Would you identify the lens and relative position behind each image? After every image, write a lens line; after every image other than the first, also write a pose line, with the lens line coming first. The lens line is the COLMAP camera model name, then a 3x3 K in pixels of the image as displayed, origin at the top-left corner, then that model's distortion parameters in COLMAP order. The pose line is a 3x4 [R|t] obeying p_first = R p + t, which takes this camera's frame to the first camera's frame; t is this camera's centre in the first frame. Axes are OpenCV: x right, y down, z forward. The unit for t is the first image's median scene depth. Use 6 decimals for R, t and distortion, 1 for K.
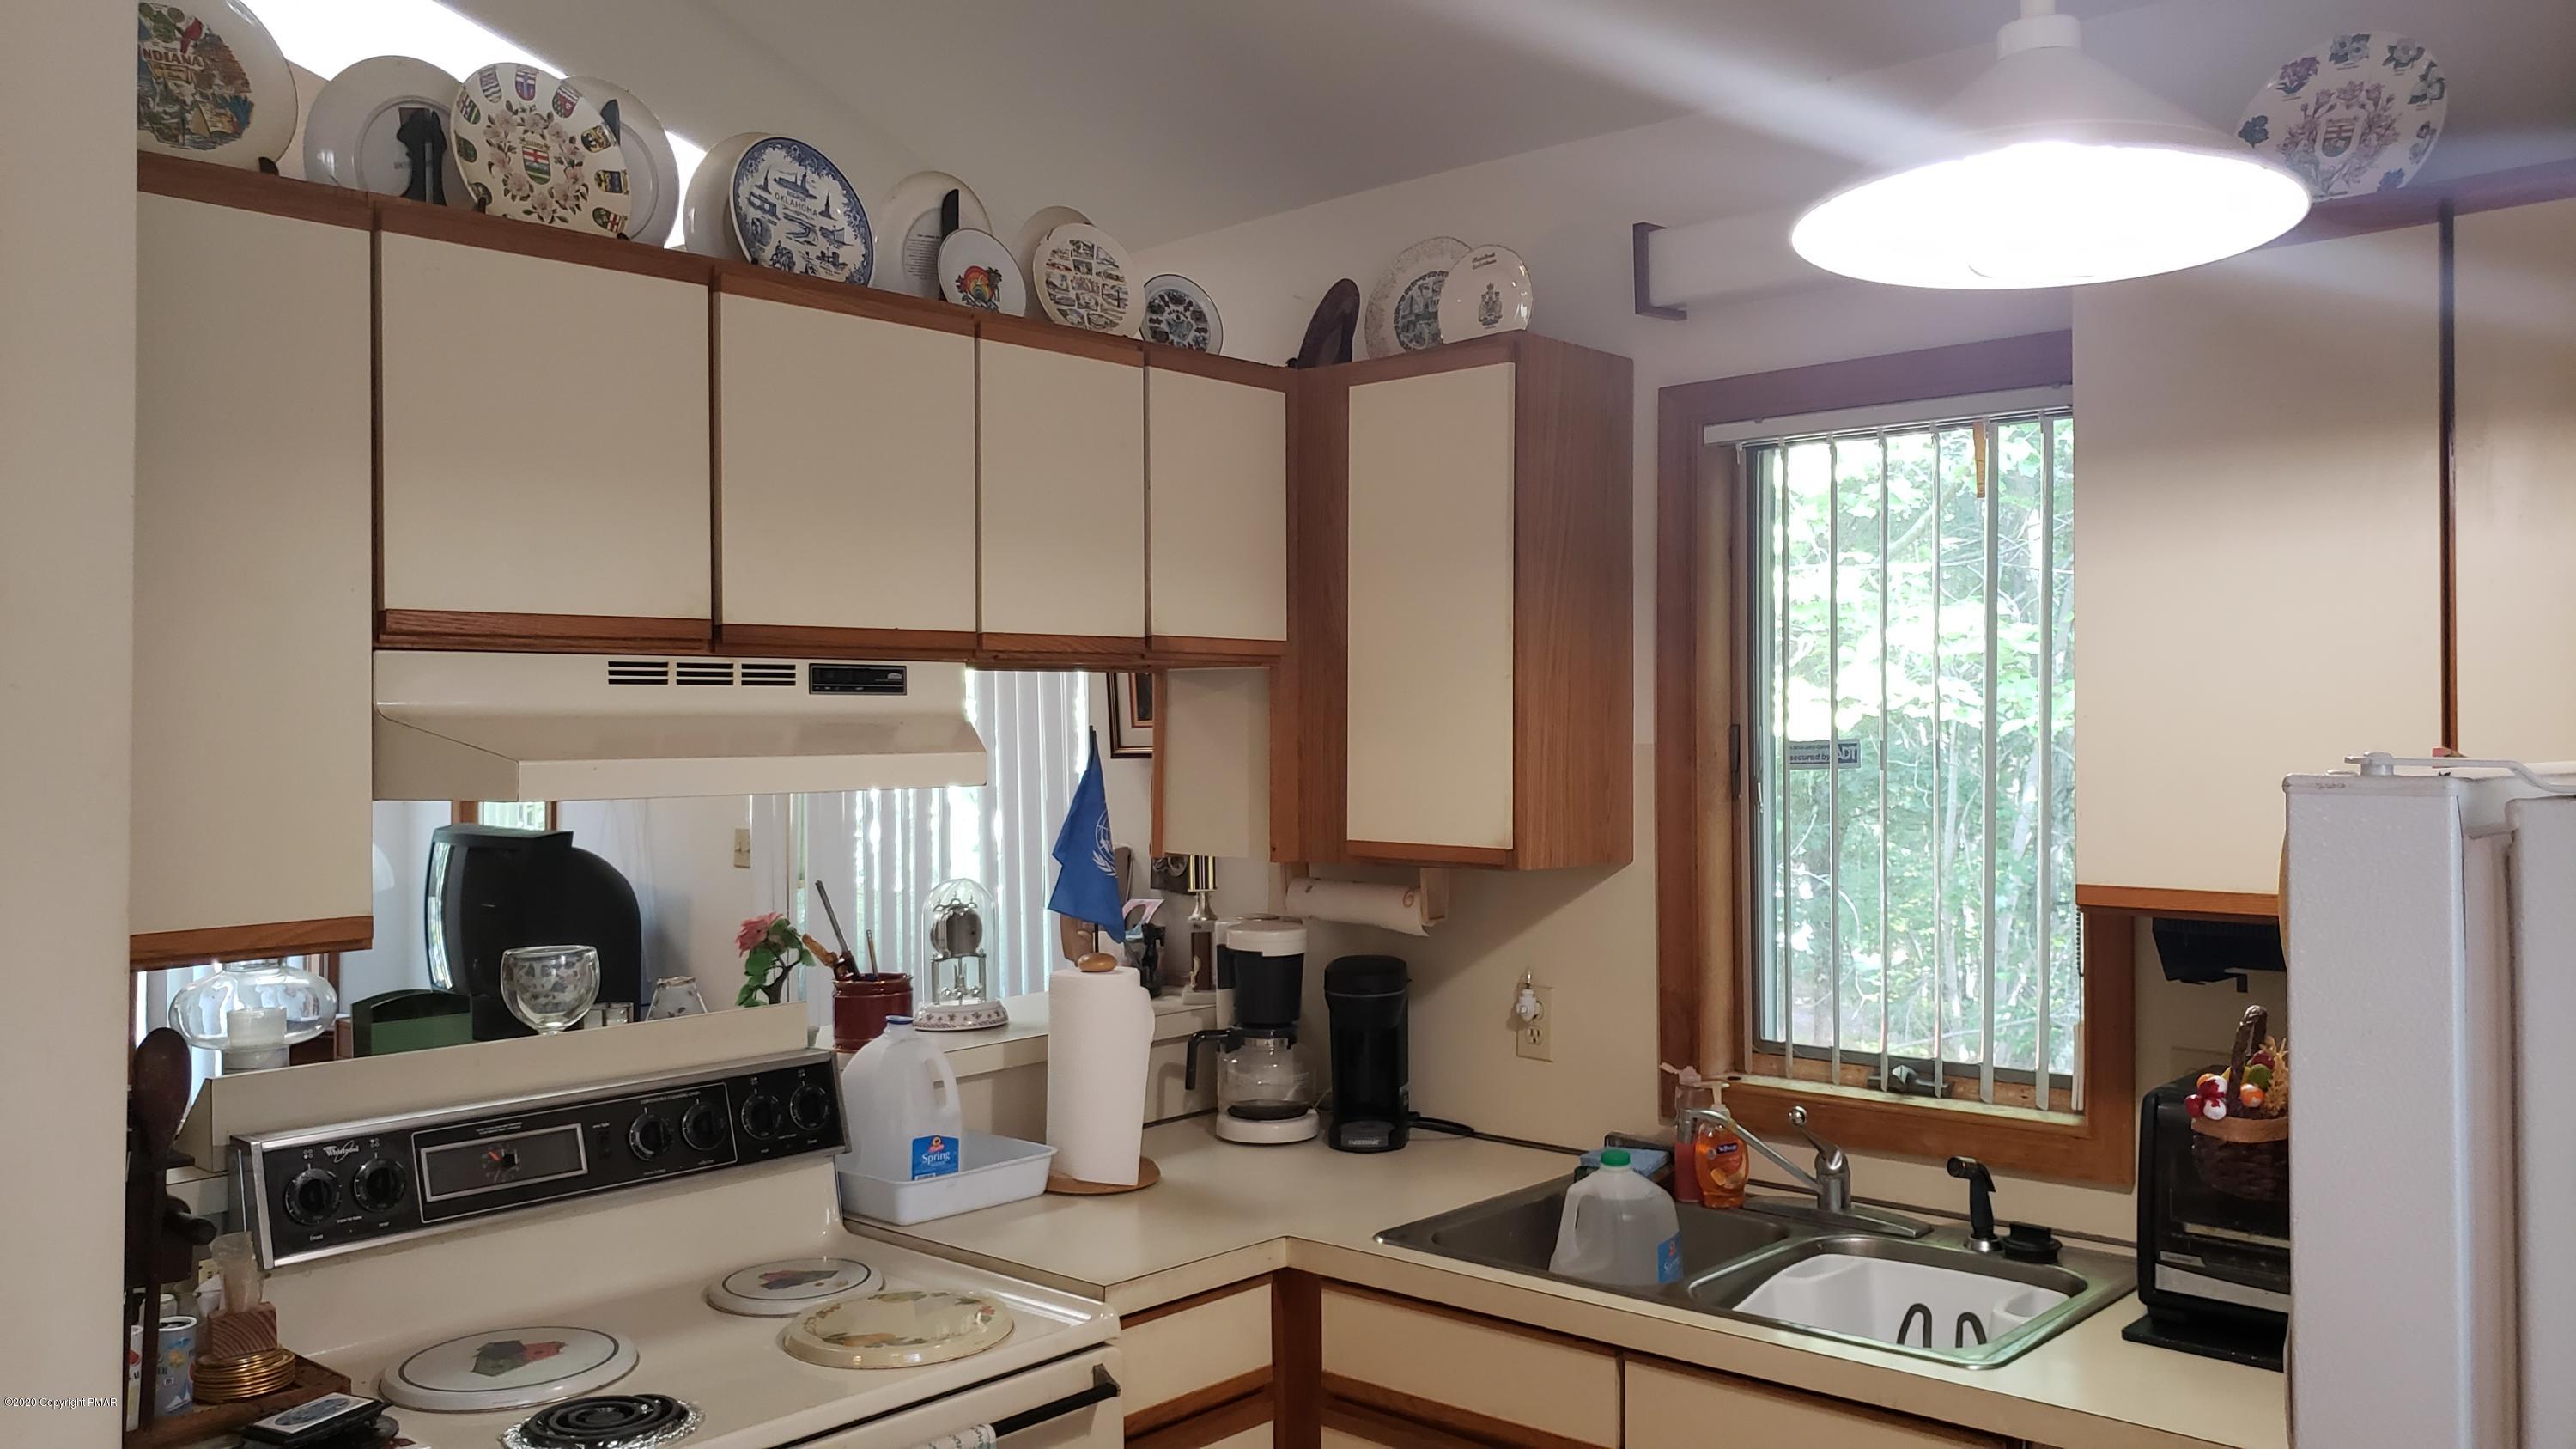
lens RADIAL K [[2050.4, 0, 1288.0], [0, 2050.4, 724.5], [0, 0, 1]] dist [0.035061, -0.021374]
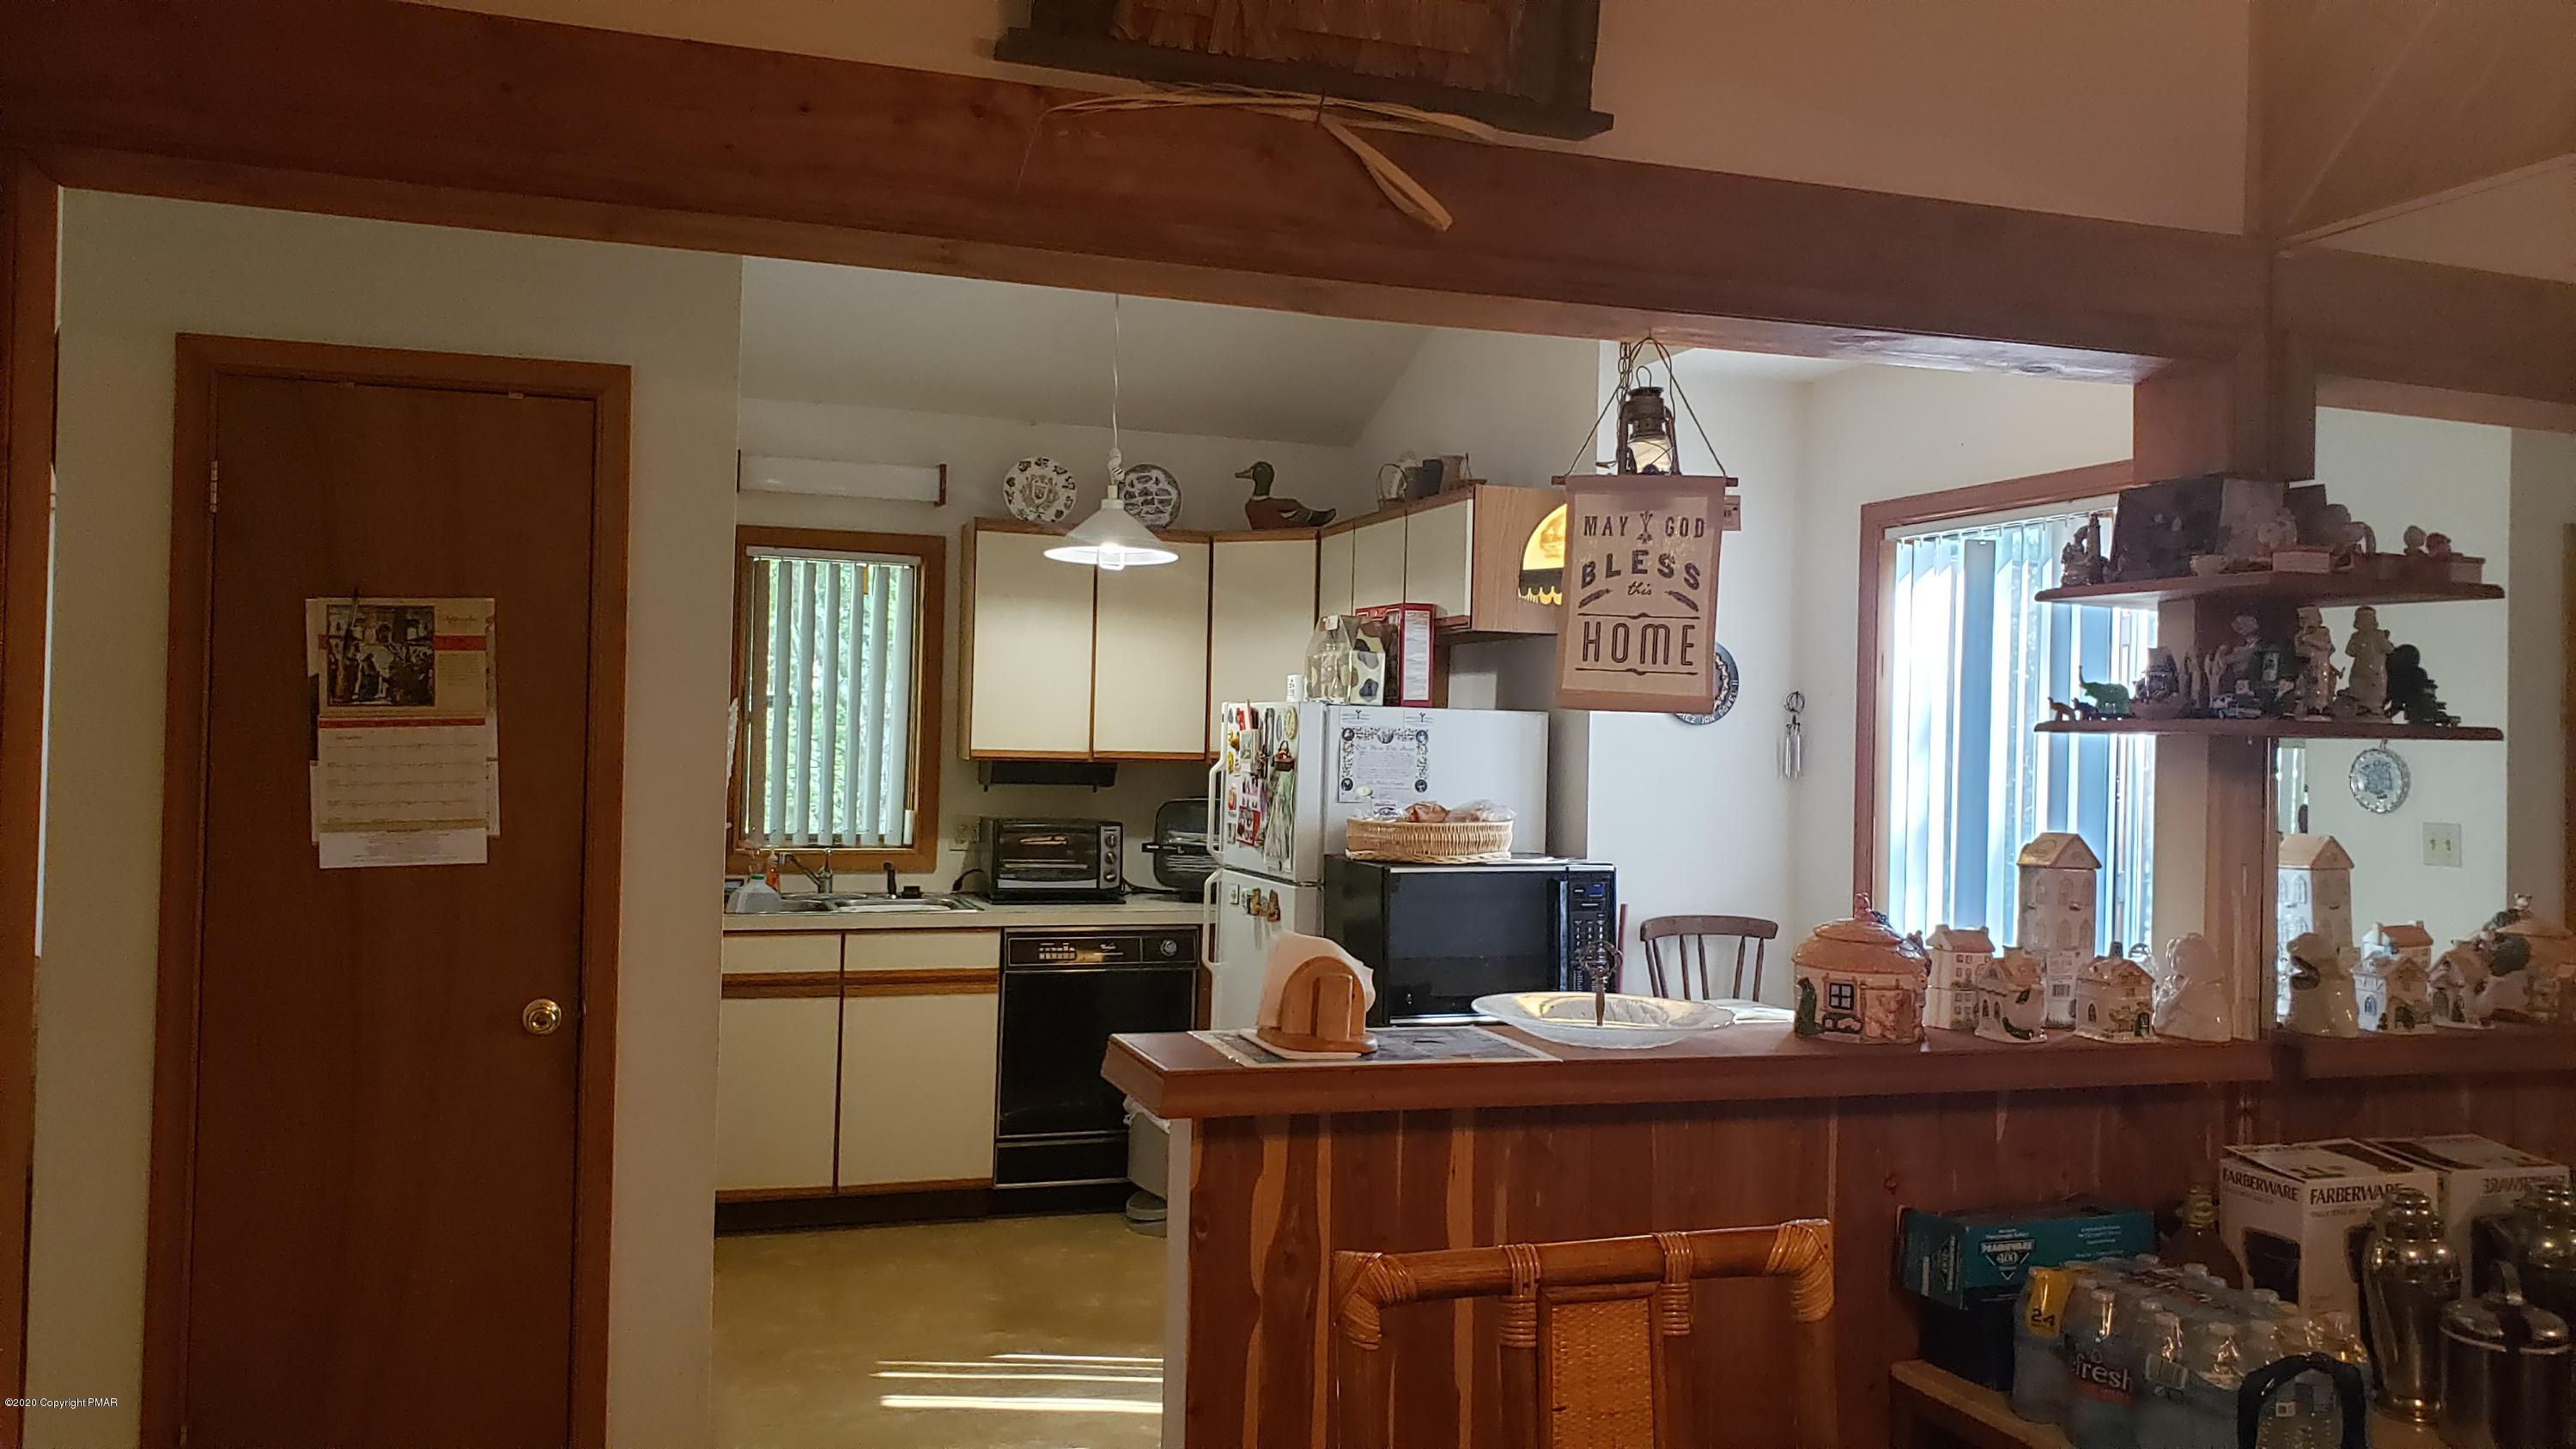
lens RADIAL K [[2050.4, 0, 1288.0], [0, 2050.4, 724.5], [0, 0, 1]] dist [0.035061, -0.021374]
pose [[0.503534, 0.024612, 0.863625, -1.780605], [-0.029790, 0.999494, -0.011115, 0.062974], [-0.863462, -0.020131, 0.504012, -0.754140]]
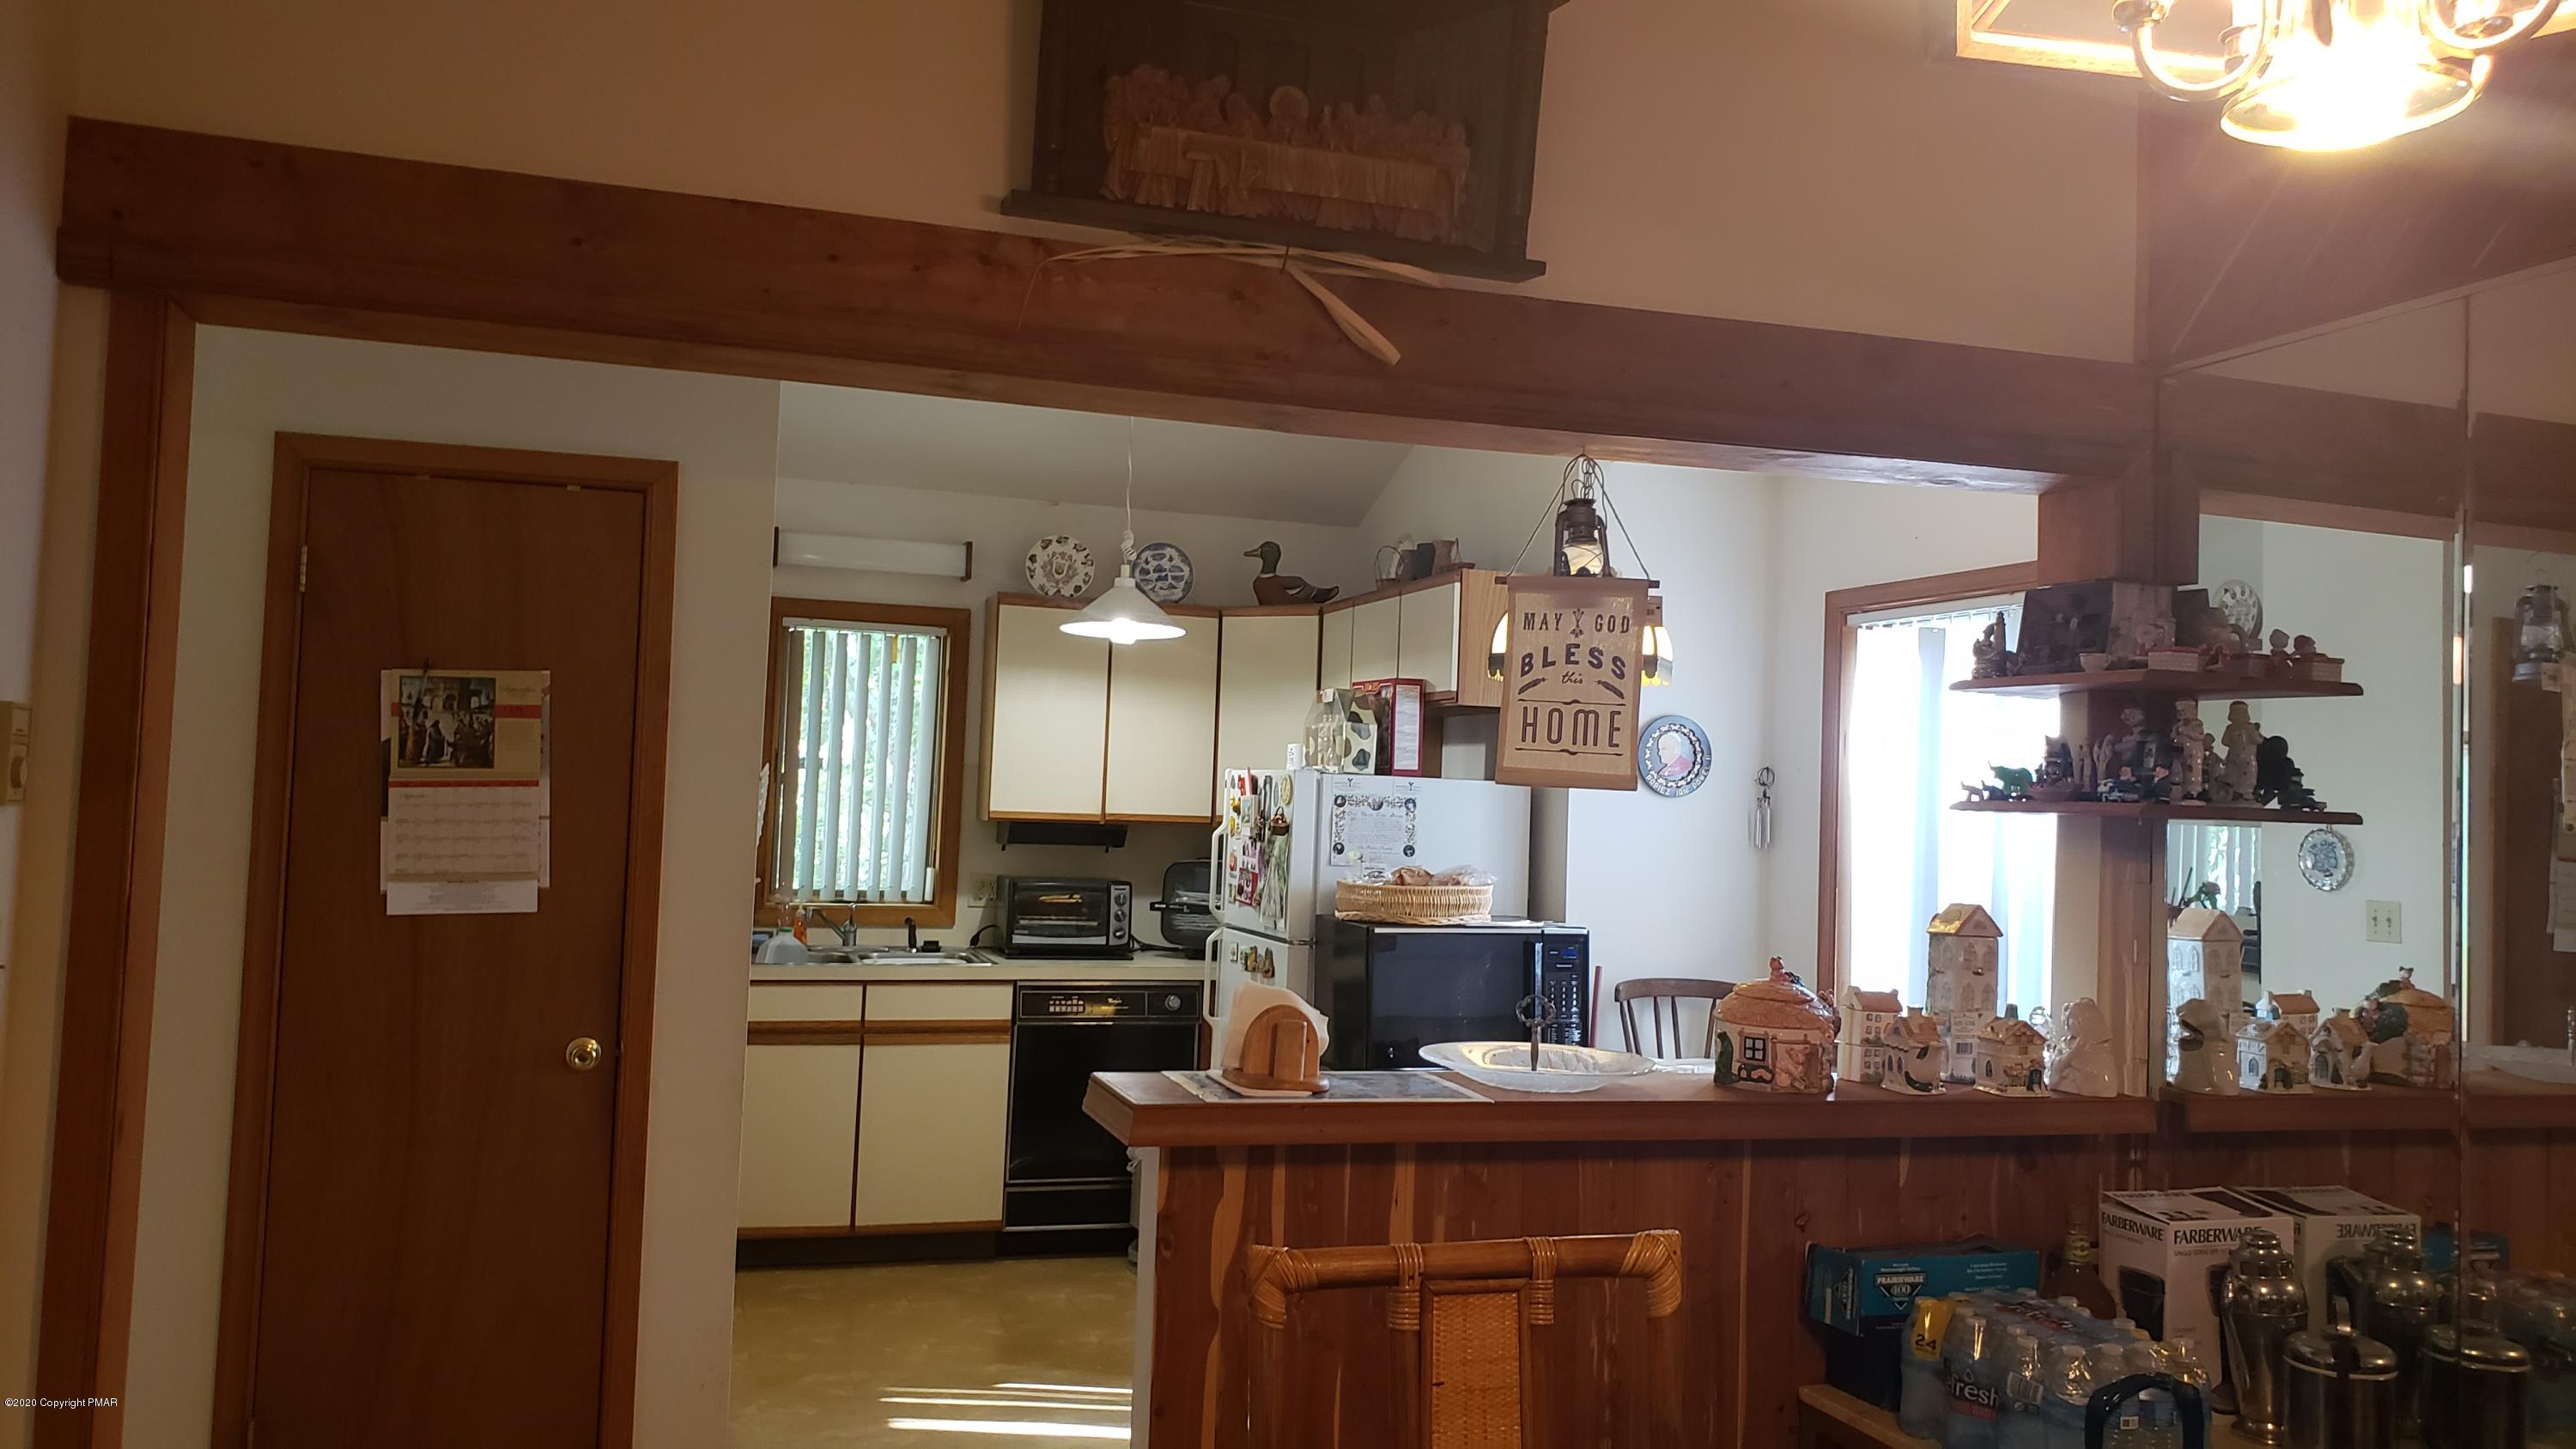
lens RADIAL K [[2055.5, 0, 1282.1], [0, 2055.5, 702.2], [0, 0, 1]] dist [0.070343, -0.118226]
pose [[0.520813, 0.065677, 0.851141, -1.891602], [-0.042454, 0.997795, -0.051016, 0.056005], [-0.852614, -0.009565, 0.522453, -0.873996]]
